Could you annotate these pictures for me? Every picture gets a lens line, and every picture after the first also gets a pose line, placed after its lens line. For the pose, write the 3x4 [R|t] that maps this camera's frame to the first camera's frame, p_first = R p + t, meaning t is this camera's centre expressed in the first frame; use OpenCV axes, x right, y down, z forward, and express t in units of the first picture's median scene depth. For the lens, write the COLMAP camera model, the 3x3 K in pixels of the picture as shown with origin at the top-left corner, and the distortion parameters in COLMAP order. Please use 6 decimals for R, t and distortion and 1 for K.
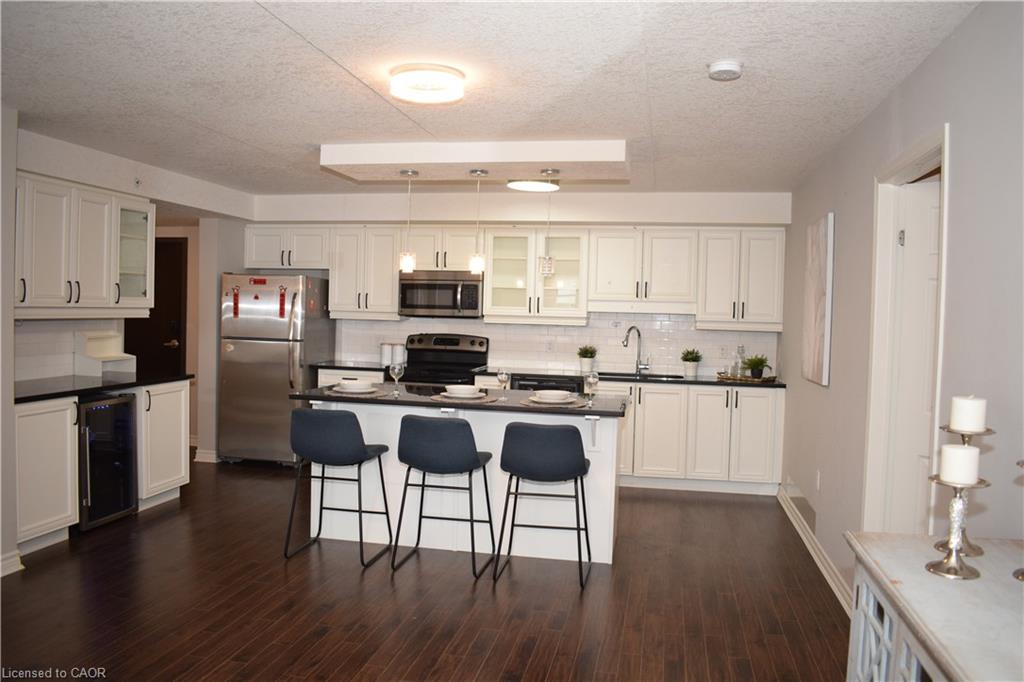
lens RADIAL K [[795.3, 0, 512.0], [0, 795.3, 341.0], [0, 0, 1]] dist [-0.093197, 0.006363]
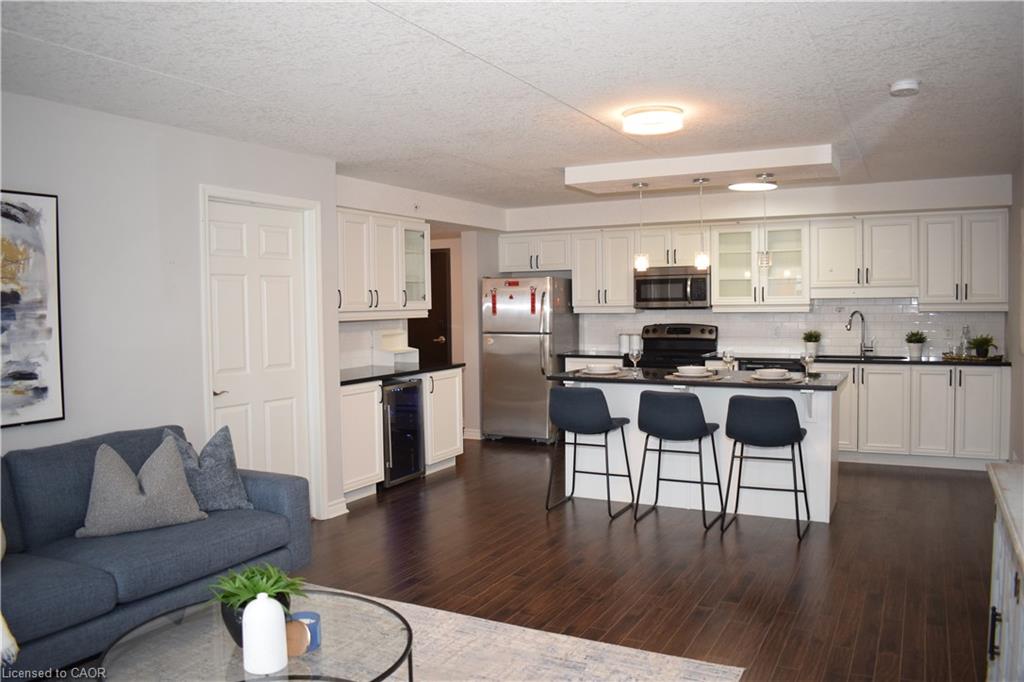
lens RADIAL K [[795.3, 0, 512.0], [0, 795.3, 341.0], [0, 0, 1]] dist [-0.093197, 0.006363]
pose [[0.956915, -0.025606, -0.289238, 0.017909], [0.027658, 0.999613, 0.003011, 0.006977], [0.289049, -0.010881, 0.957252, -0.153127]]
